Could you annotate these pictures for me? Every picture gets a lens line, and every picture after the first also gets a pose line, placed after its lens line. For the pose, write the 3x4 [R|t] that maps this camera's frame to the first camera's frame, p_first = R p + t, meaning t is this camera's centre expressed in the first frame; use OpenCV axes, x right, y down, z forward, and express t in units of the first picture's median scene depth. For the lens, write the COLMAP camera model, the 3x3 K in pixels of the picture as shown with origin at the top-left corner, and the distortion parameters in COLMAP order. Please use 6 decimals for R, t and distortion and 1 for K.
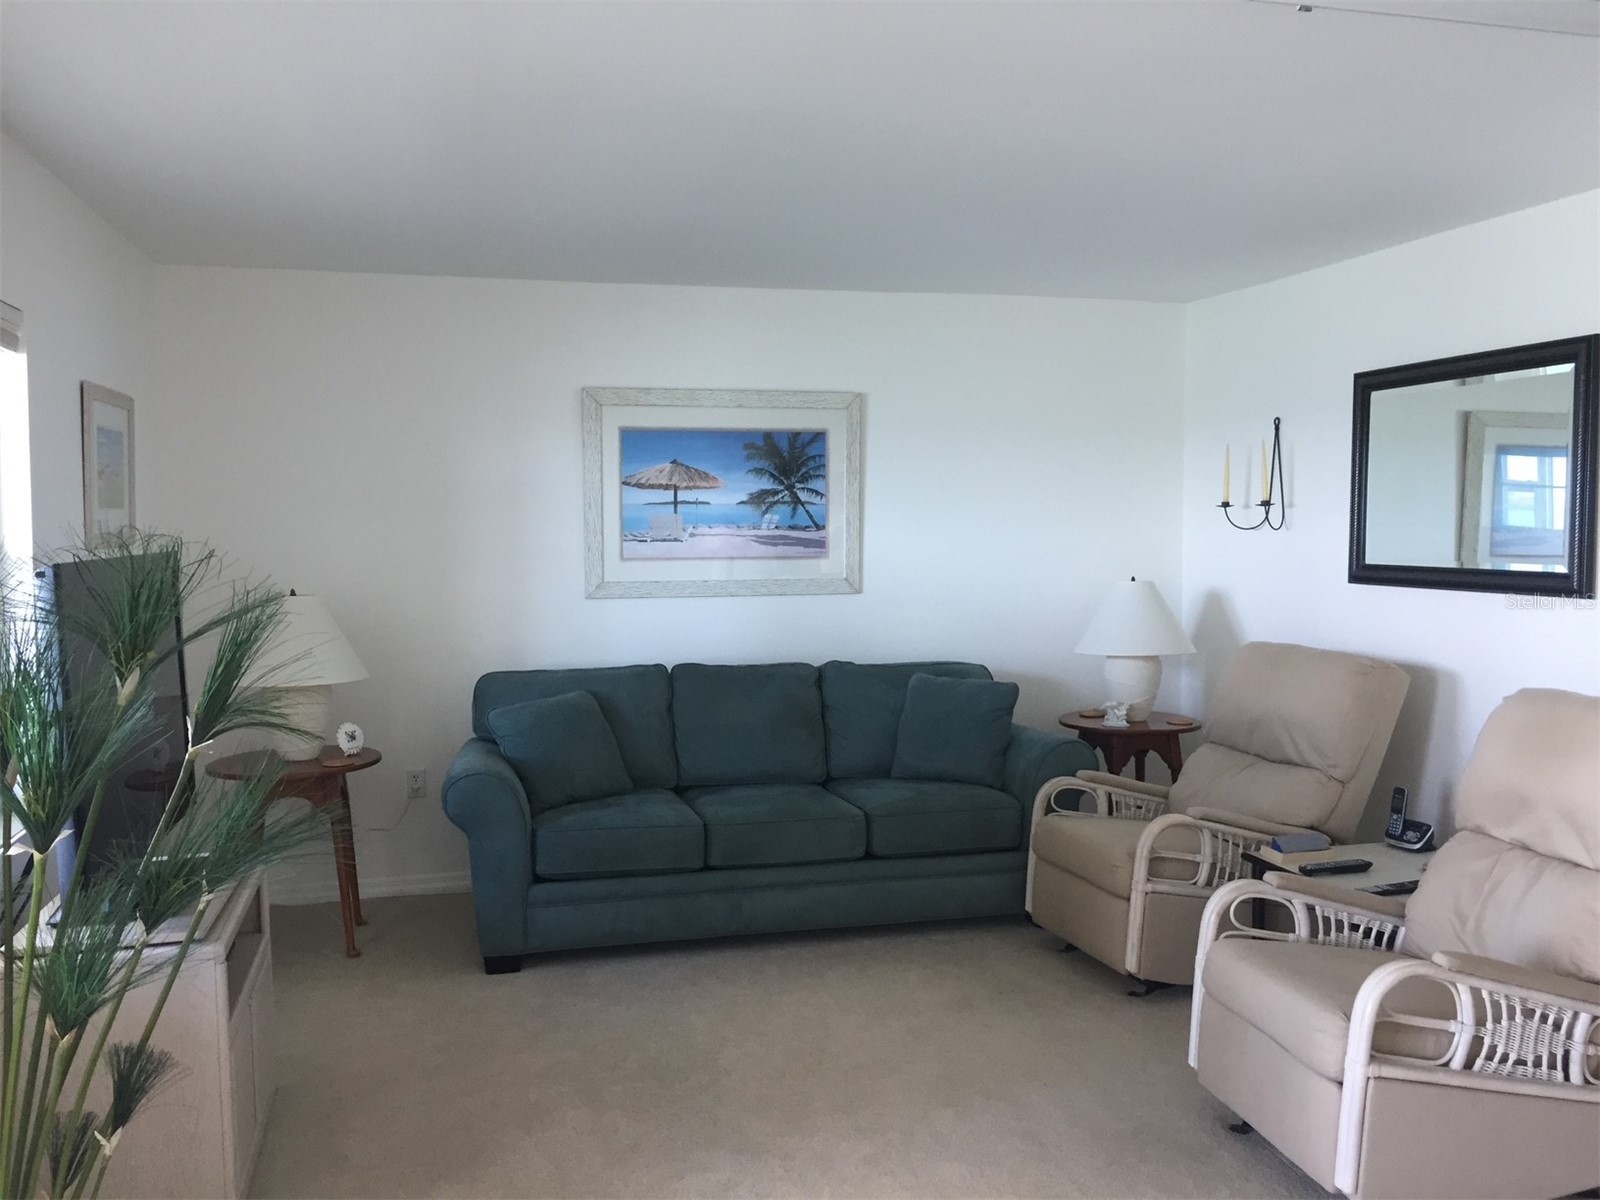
lens RADIAL K [[1369.2, 0, 802.6], [0, 1369.2, 598.3], [0, 0, 1]] dist [0.034723, -0.034176]
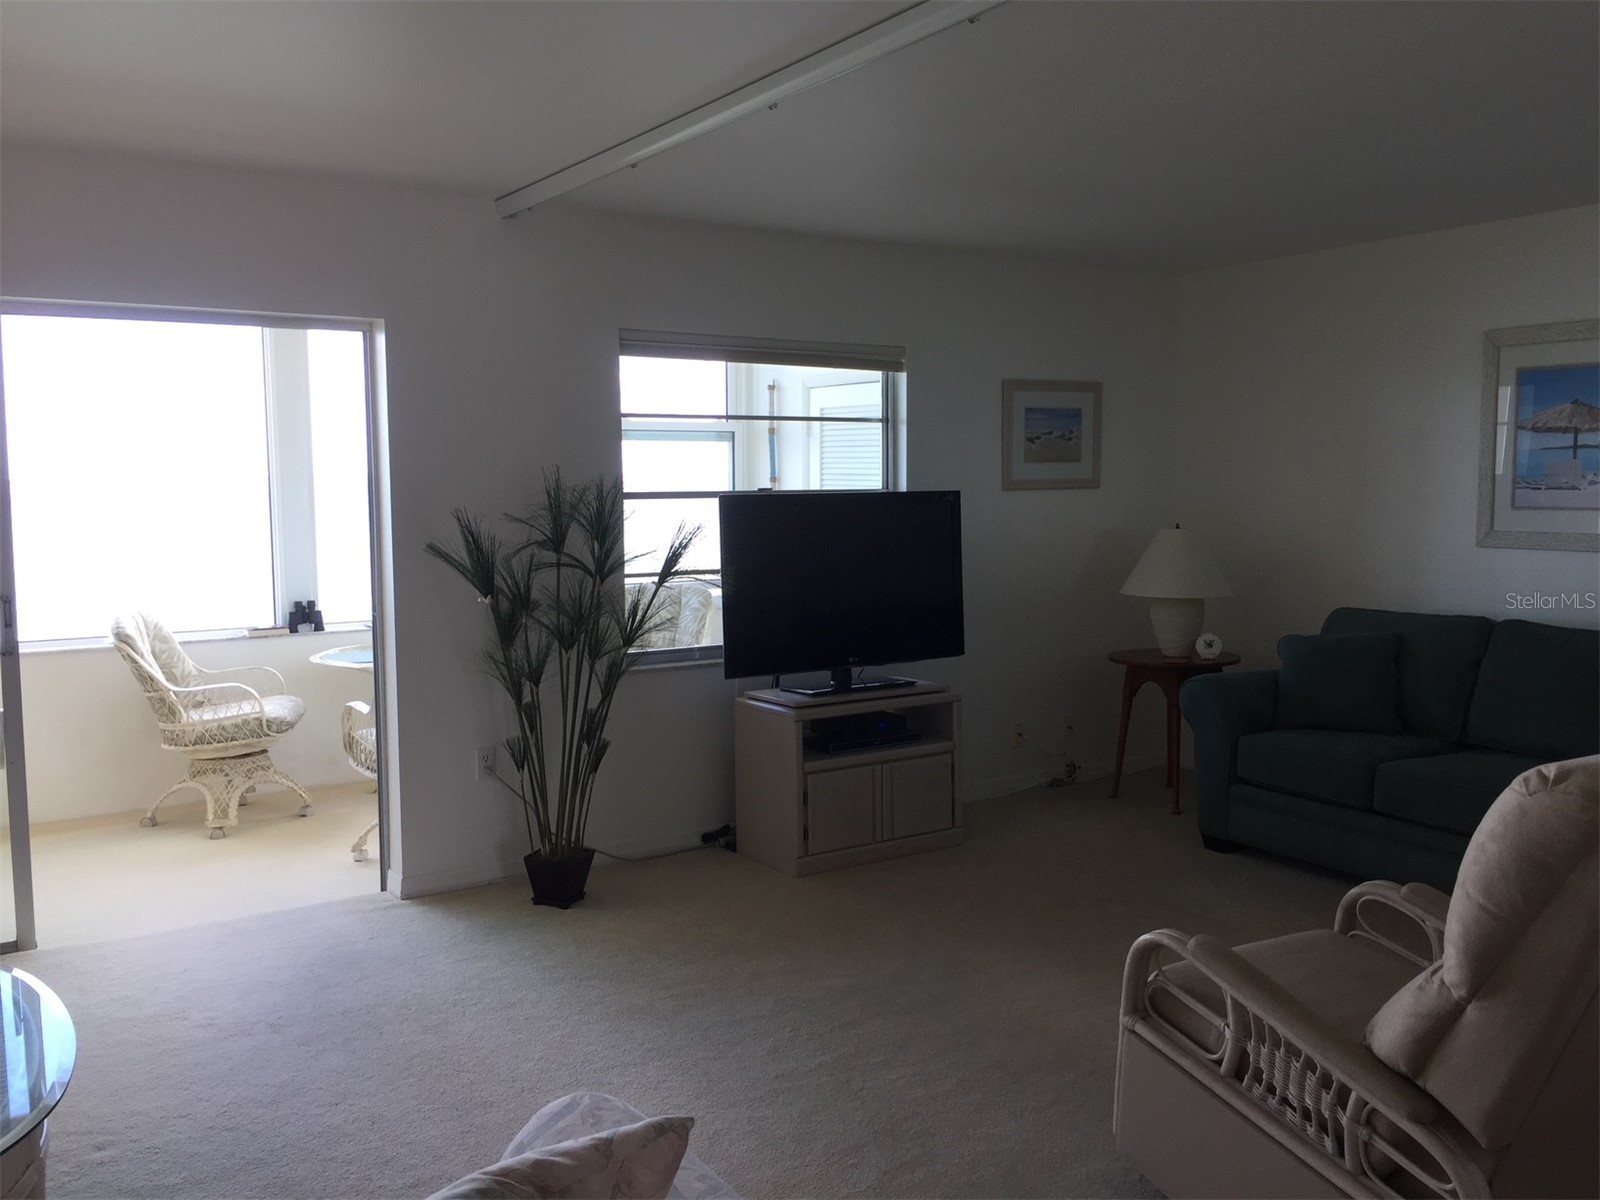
lens RADIAL K [[1369.2, 0, 806.1], [0, 1369.2, 597.3], [0, 0, 1]] dist [0.034723, -0.034176]
pose [[0.326360, 0.087130, -0.941221, 0.618520], [-0.049314, 0.995956, 0.075097, -0.014029], [0.943958, 0.021907, 0.329337, 0.219768]]
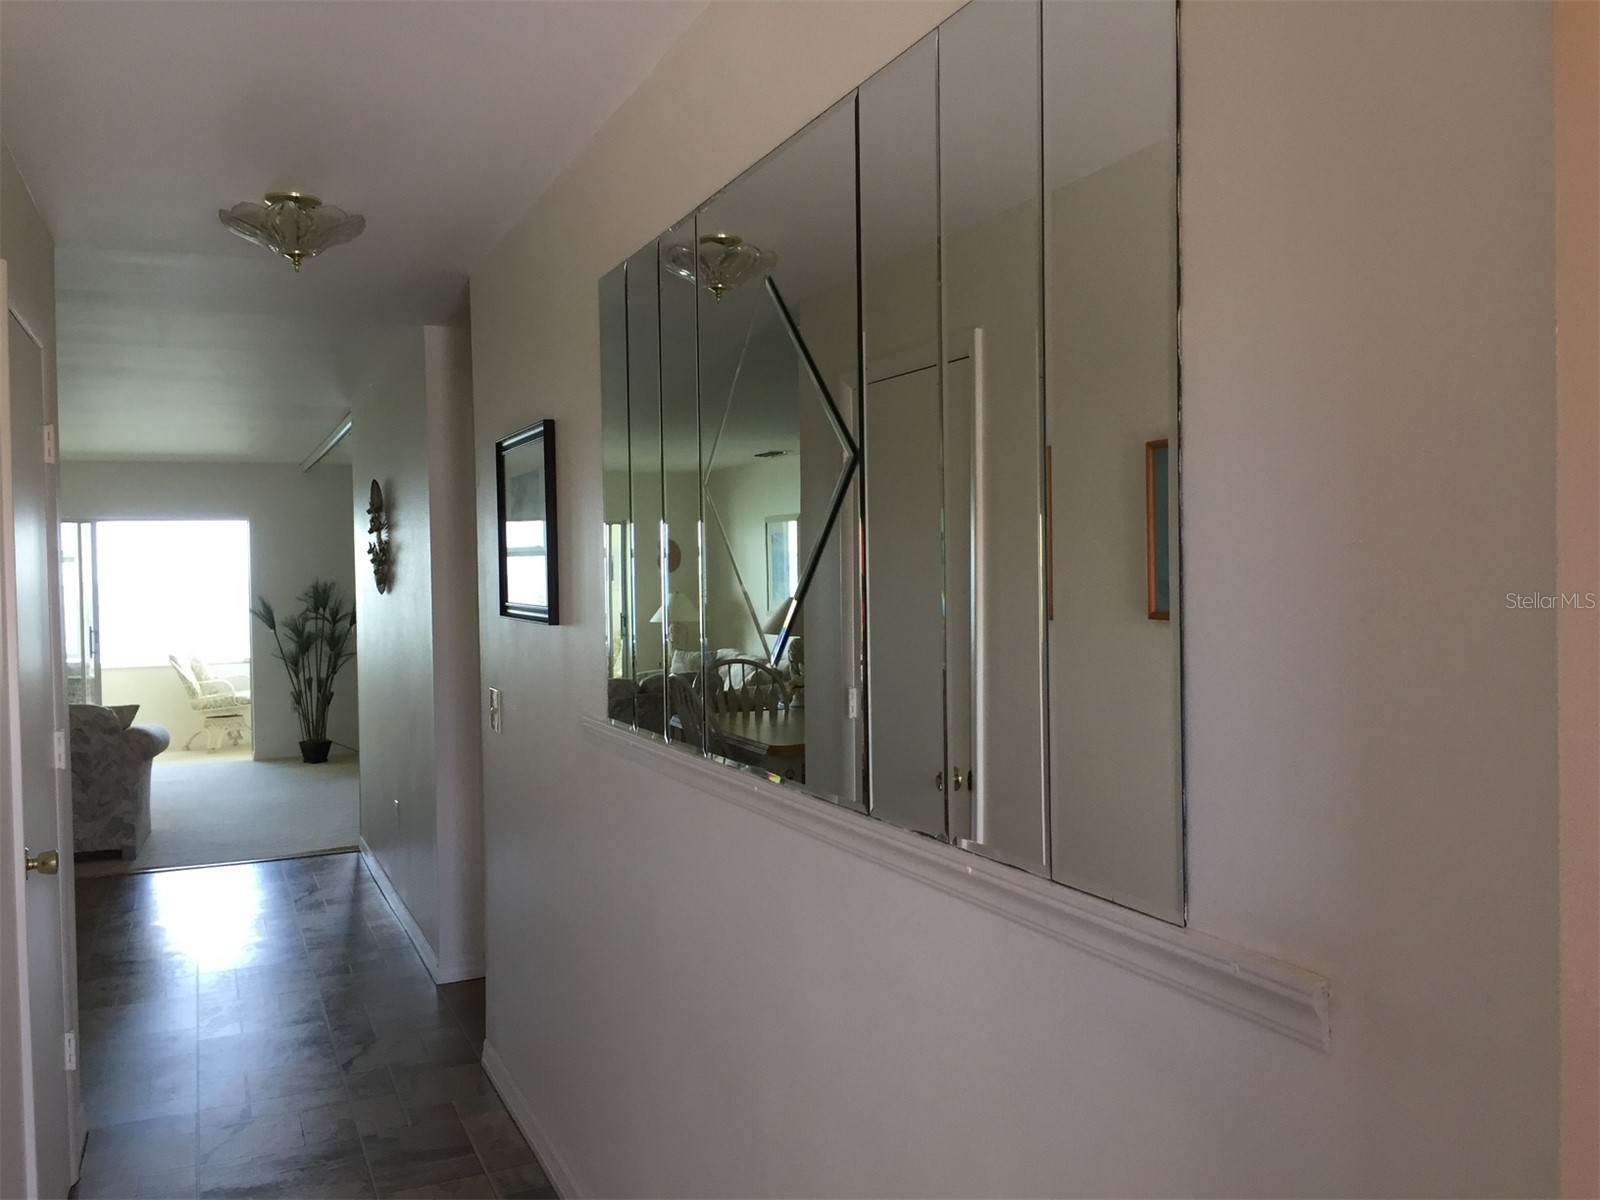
lens RADIAL K [[1369.2, 0, 799.0], [0, 1369.2, 602.6], [0, 0, 1]] dist [0.034723, -0.034176]
pose [[0.167258, 0.022345, -0.985660, 1.811782], [-0.038377, 0.999133, 0.016138, -0.043995], [0.985166, 0.035128, 0.167970, 0.687288]]
